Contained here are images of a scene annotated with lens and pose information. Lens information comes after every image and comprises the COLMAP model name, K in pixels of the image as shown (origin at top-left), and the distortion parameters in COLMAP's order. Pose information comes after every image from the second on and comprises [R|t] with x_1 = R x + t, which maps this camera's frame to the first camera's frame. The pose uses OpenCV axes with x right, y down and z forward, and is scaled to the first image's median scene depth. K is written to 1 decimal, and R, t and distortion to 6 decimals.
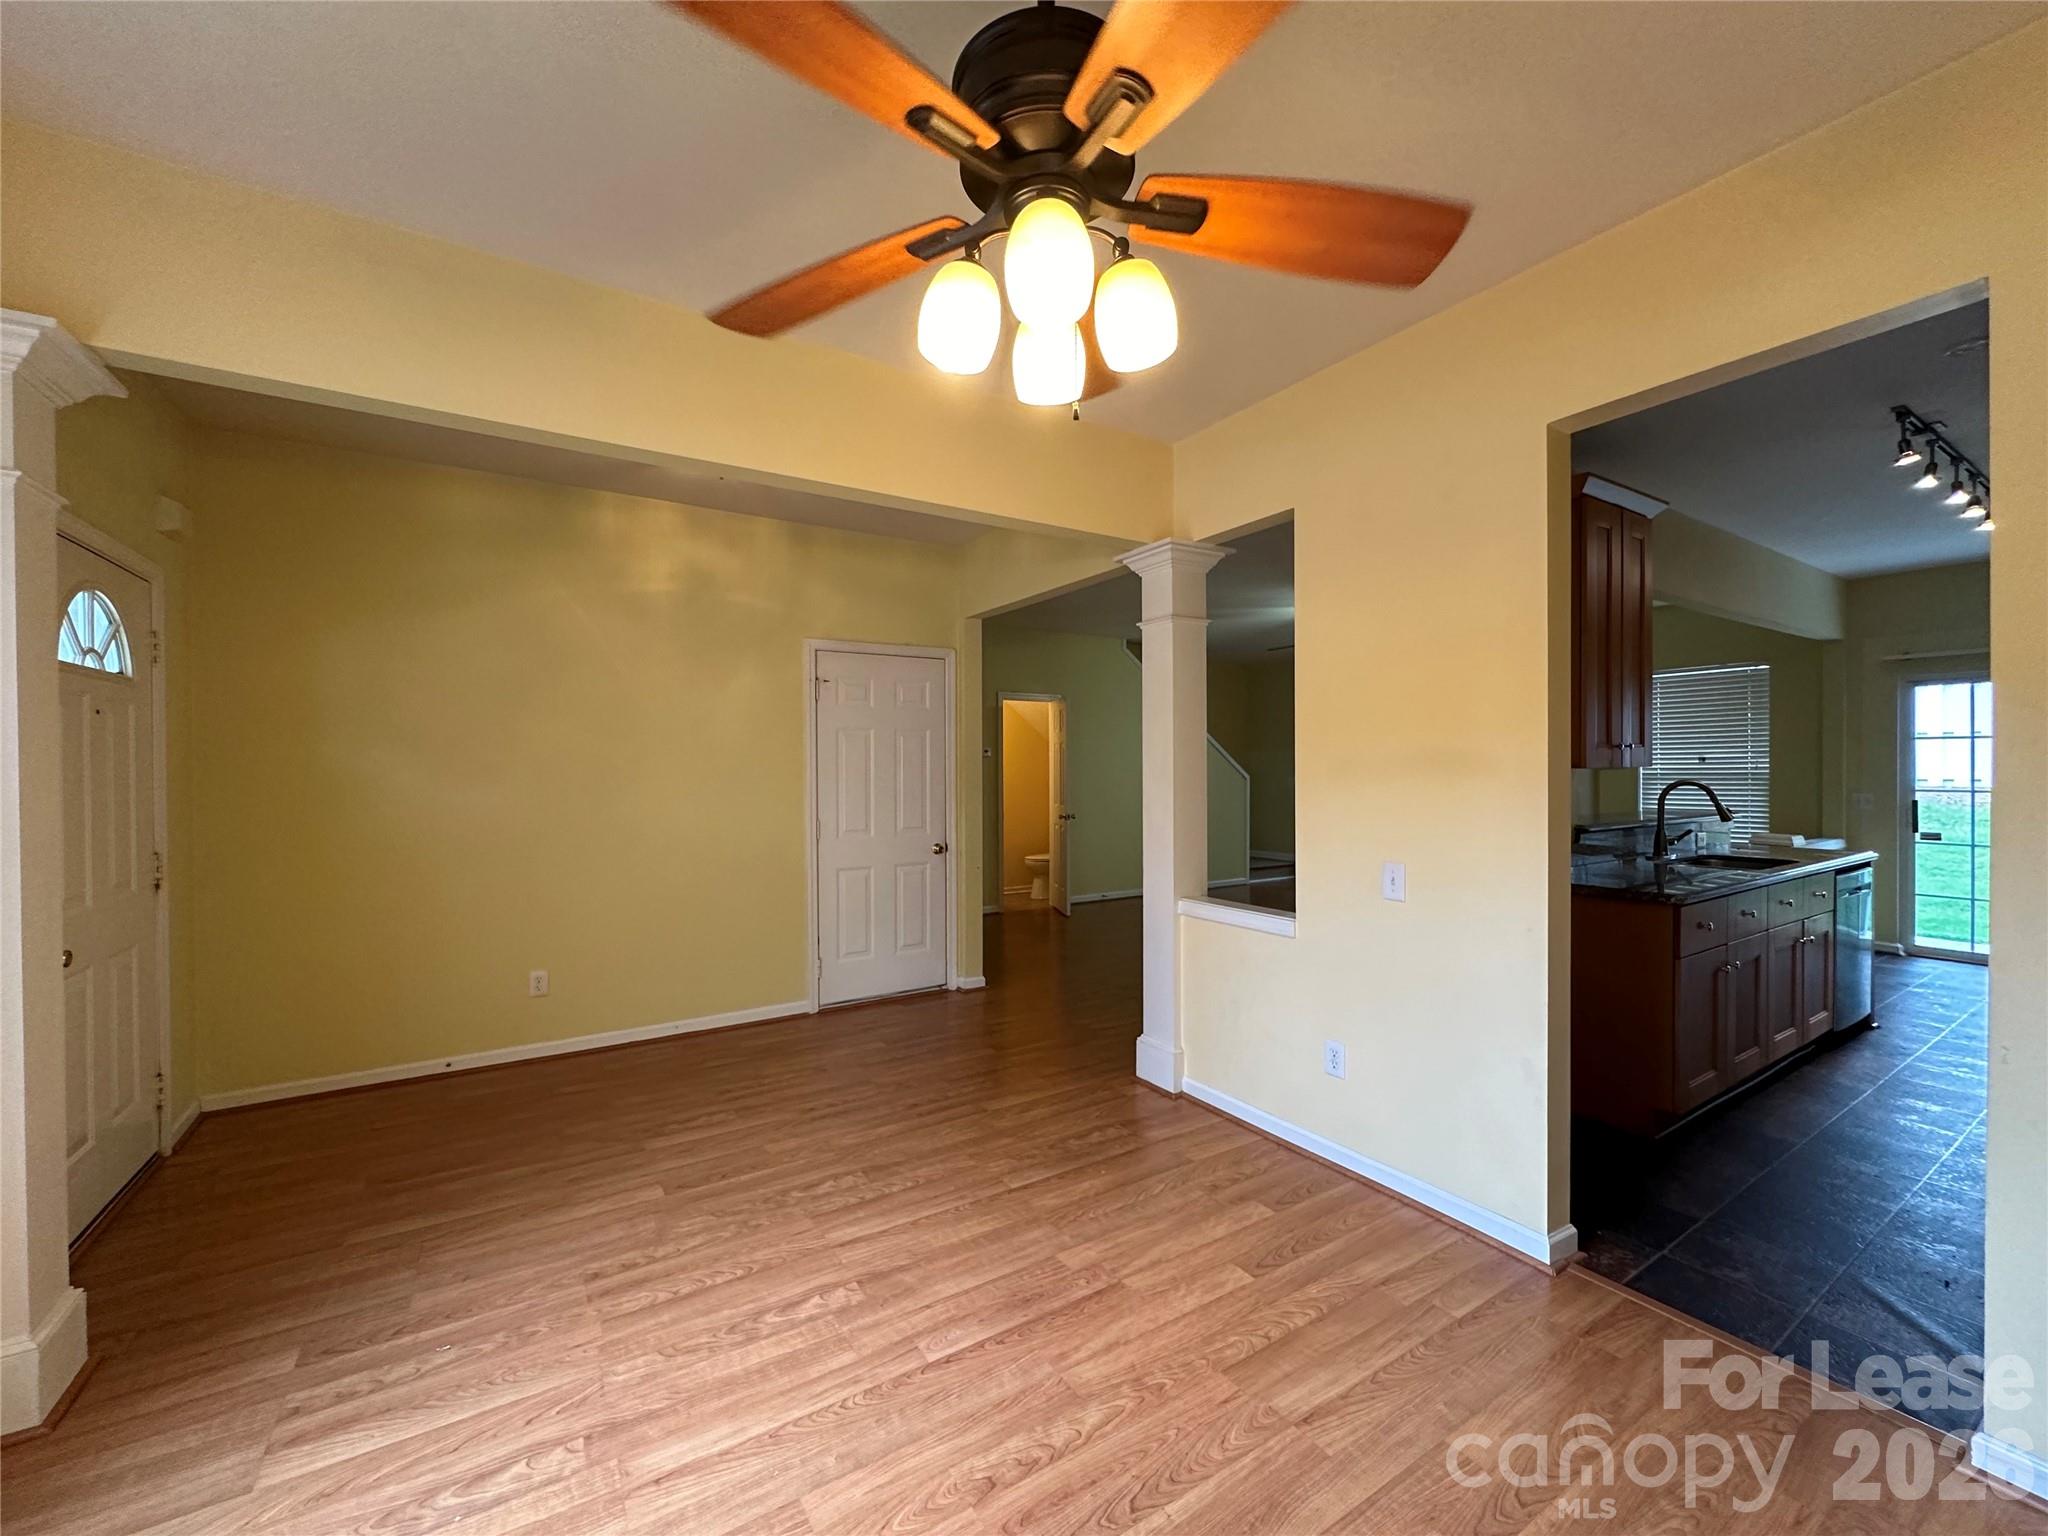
lens RADIAL K [[824.7, 0, 1025.4], [0, 824.7, 772.3], [0, 0, 1]] dist [-0.000672, 0.000204]
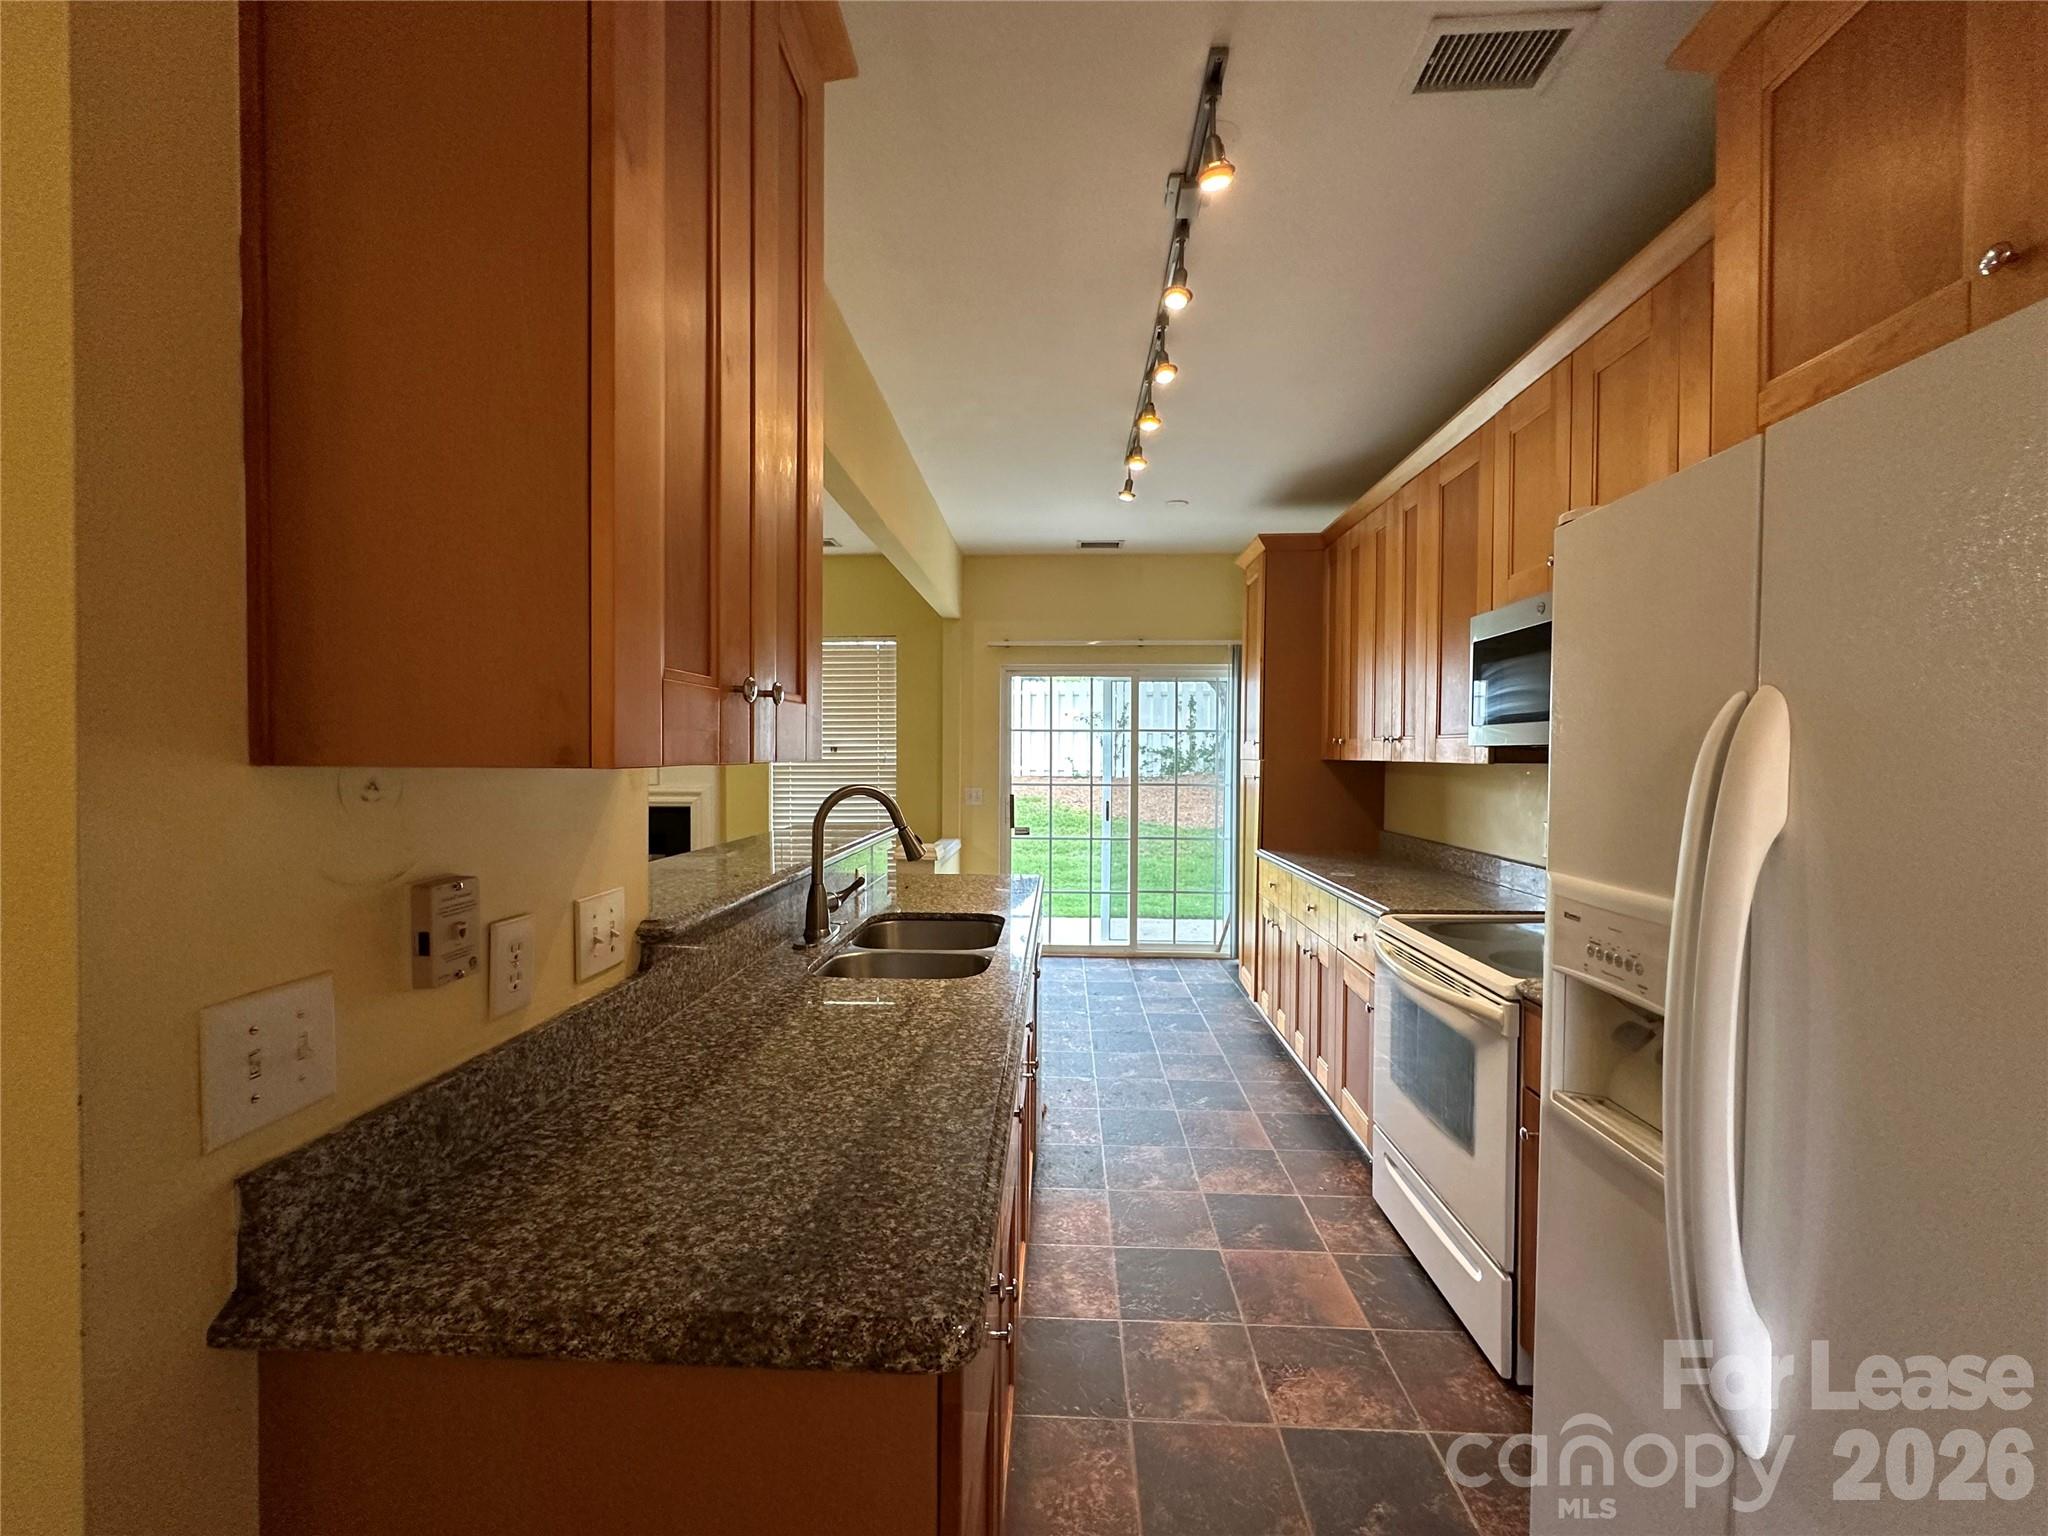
lens RADIAL K [[824.6, 0, 1029.4], [0, 824.6, 772.1], [0, 0, 1]] dist [-0.001976, 0.000298]
pose [[0.579915, -0.008623, 0.814631, 0.308215], [-0.001858, 0.999927, 0.011907, -0.003831], [-0.814675, -0.008418, 0.579857, 0.426486]]
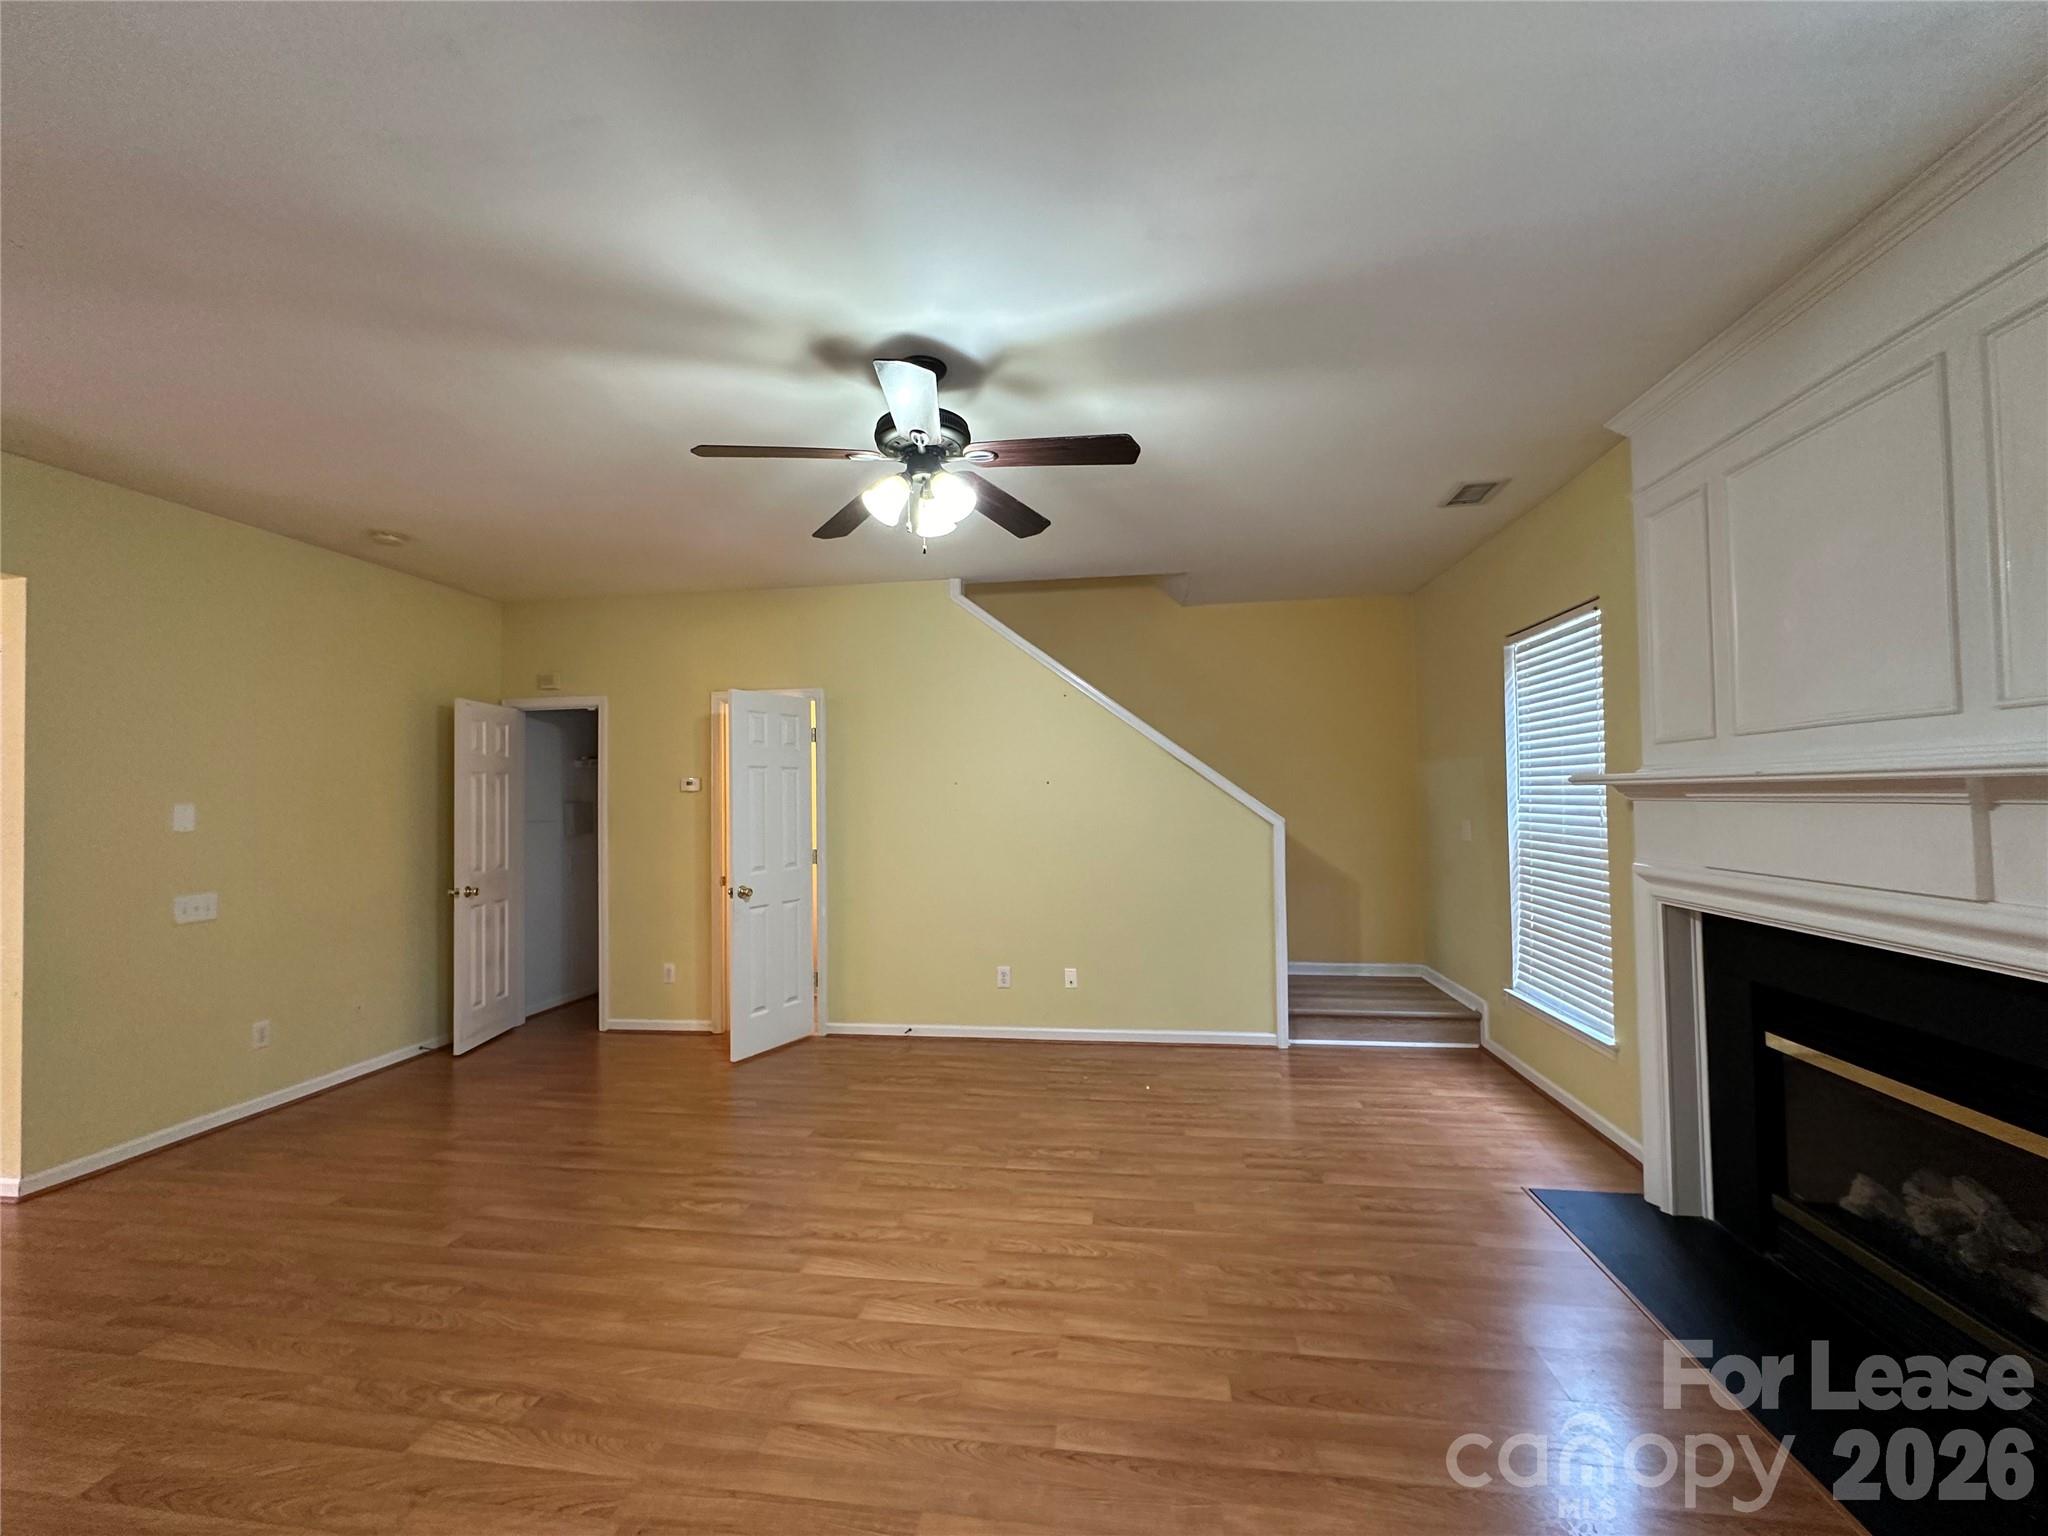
lens RADIAL K [[818.3, 0, 1025.5], [0, 818.3, 770.5], [0, 0, 1]] dist [-0.003150, 0.000338]
pose [[0.756042, -0.027641, -0.653939, 0.769150], [0.009252, 0.999459, -0.031548, -0.017359], [0.654457, 0.017801, 0.755889, 0.894269]]
